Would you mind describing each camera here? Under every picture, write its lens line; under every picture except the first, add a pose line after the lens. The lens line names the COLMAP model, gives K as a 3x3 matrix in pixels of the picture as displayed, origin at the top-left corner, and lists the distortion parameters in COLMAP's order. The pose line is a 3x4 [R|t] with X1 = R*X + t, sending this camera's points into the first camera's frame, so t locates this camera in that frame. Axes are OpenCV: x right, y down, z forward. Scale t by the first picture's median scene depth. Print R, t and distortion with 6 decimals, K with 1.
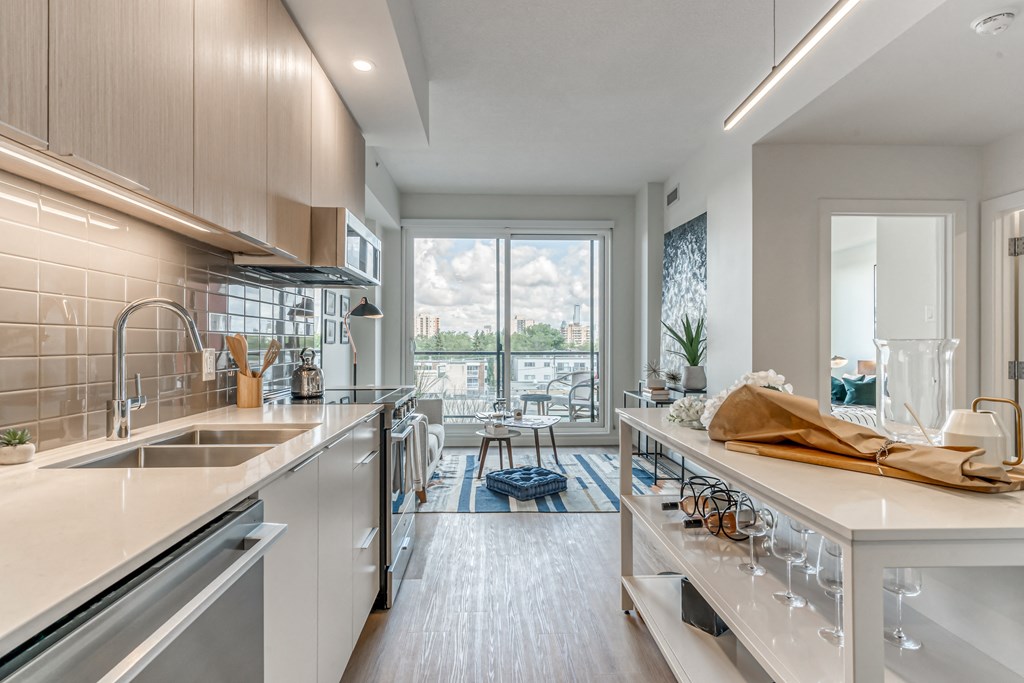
lens RADIAL K [[507.1, 0, 496.9], [0, 507.1, 342.8], [0, 0, 1]] dist [0.001130, 0.000108]
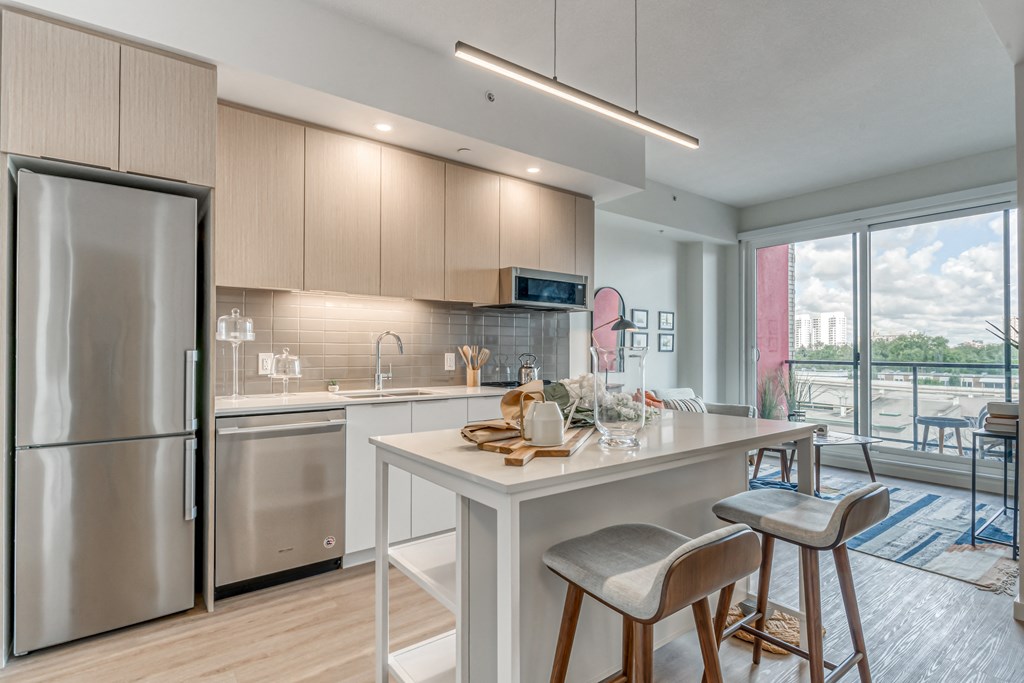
lens RADIAL K [[498.0, 0, 520.9], [0, 498.0, 346.7], [0, 0, 1]] dist [0.004272, 0.000708]
pose [[0.590811, -0.003249, -0.806803, 0.485709], [-0.003246, 0.999974, -0.006404, -0.001367], [0.806803, 0.006402, 0.590786, 0.035247]]
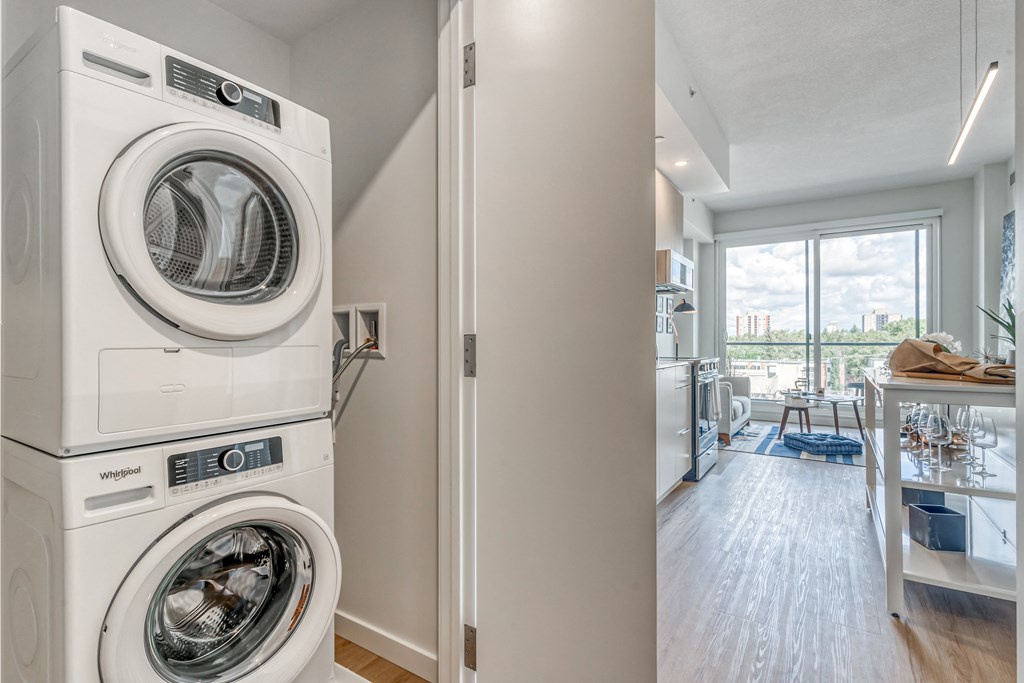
lens RADIAL K [[482.6, 0, 512.0], [0, 482.6, 341.5], [0, 0, 1]] dist [0.004243, 0.000461]
pose [[0.822785, -0.002639, -0.568347, 0.099257], [0.001717, 0.999996, -0.002159, 0.028362], [0.568350, 0.000801, 0.822786, -0.345149]]
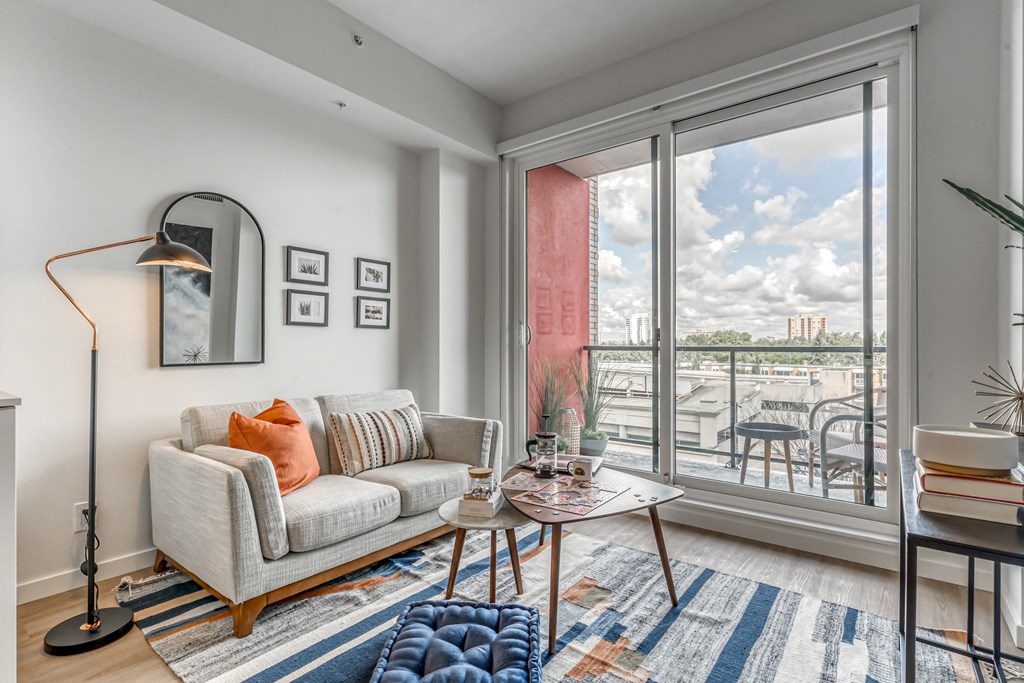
lens RADIAL K [[482.6, 0, 512.0], [0, 482.6, 341.5], [0, 0, 1]] dist [0.004243, 0.000461]
pose [[0.771291, 0.001182, -0.636482, 0.296982], [-0.006037, 0.999967, -0.005459, 0.024890], [0.636454, 0.008053, 0.771273, 0.666130]]
